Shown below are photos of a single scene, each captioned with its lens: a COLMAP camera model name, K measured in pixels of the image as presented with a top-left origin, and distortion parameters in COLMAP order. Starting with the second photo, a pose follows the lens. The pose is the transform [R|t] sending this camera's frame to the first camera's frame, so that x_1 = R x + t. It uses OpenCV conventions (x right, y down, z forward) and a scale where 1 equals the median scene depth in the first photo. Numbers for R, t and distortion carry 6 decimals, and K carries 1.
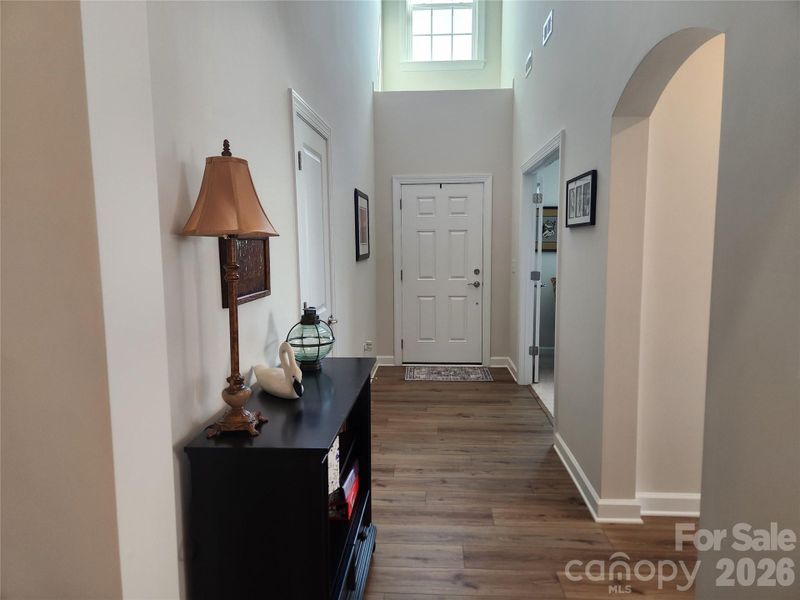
lens RADIAL K [[542.0, 0, 398.9], [0, 542.0, 298.1], [0, 0, 1]] dist [0.076047, -0.065557]
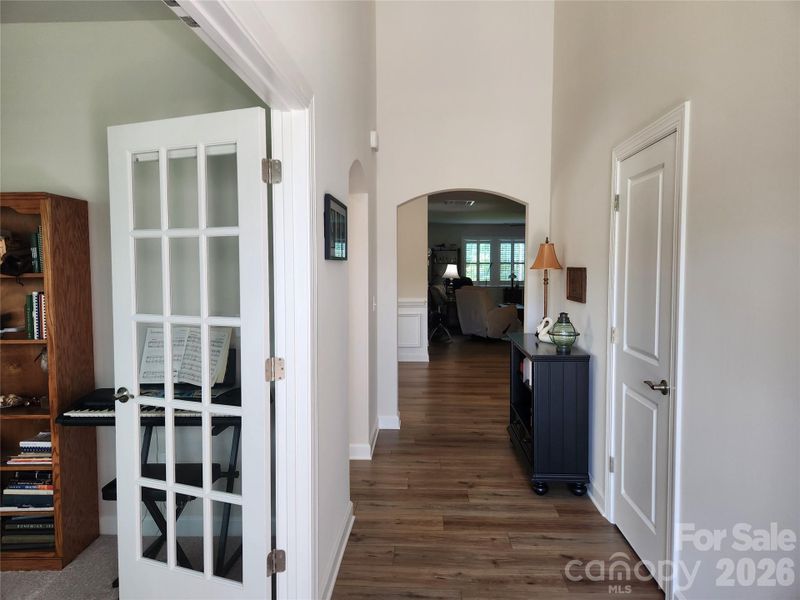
lens RADIAL K [[542.0, 0, 398.9], [0, 542.0, 298.1], [0, 0, 1]] dist [0.076047, -0.065557]
pose [[-0.999872, 0.011014, -0.011629, 0.256388], [0.008953, 0.986357, 0.164375, -0.220953], [0.013281, 0.164250, -0.986329, 1.928244]]
